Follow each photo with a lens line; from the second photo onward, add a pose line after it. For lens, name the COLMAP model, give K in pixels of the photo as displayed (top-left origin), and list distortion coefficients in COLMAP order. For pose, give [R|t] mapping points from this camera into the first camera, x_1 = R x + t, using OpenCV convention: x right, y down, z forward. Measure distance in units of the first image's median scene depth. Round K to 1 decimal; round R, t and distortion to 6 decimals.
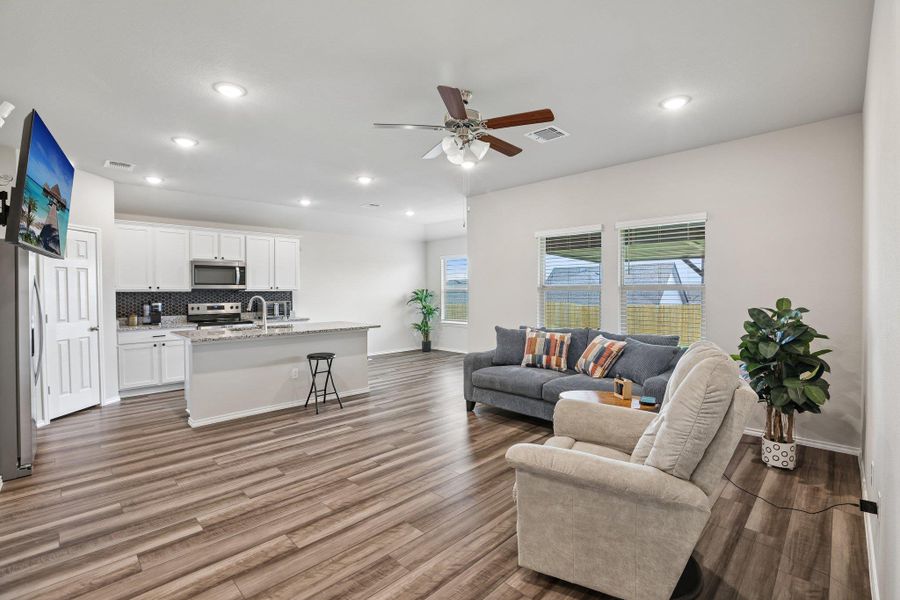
lens RADIAL K [[406.9, 0, 442.6], [0, 406.9, 293.4], [0, 0, 1]] dist [-0.020844, 0.000999]
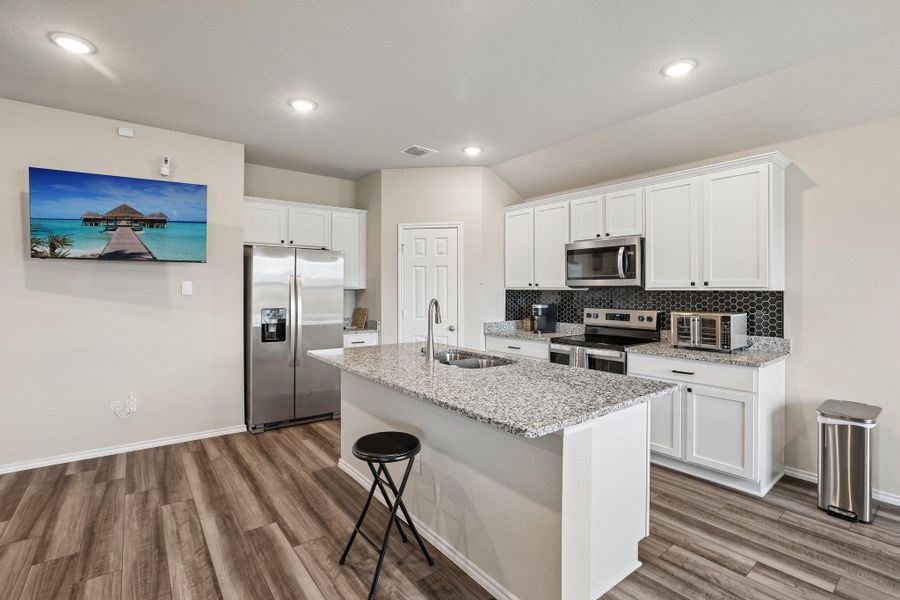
lens RADIAL K [[416.6, 0, 448.4], [0, 416.6, 293.8], [0, 0, 1]] dist [-0.043077, 0.012952]
pose [[-0.112521, 0.013407, -0.993559, 0.096120], [-0.007194, 0.999872, 0.014307, -0.007122], [0.993623, 0.008757, -0.112410, 0.906515]]
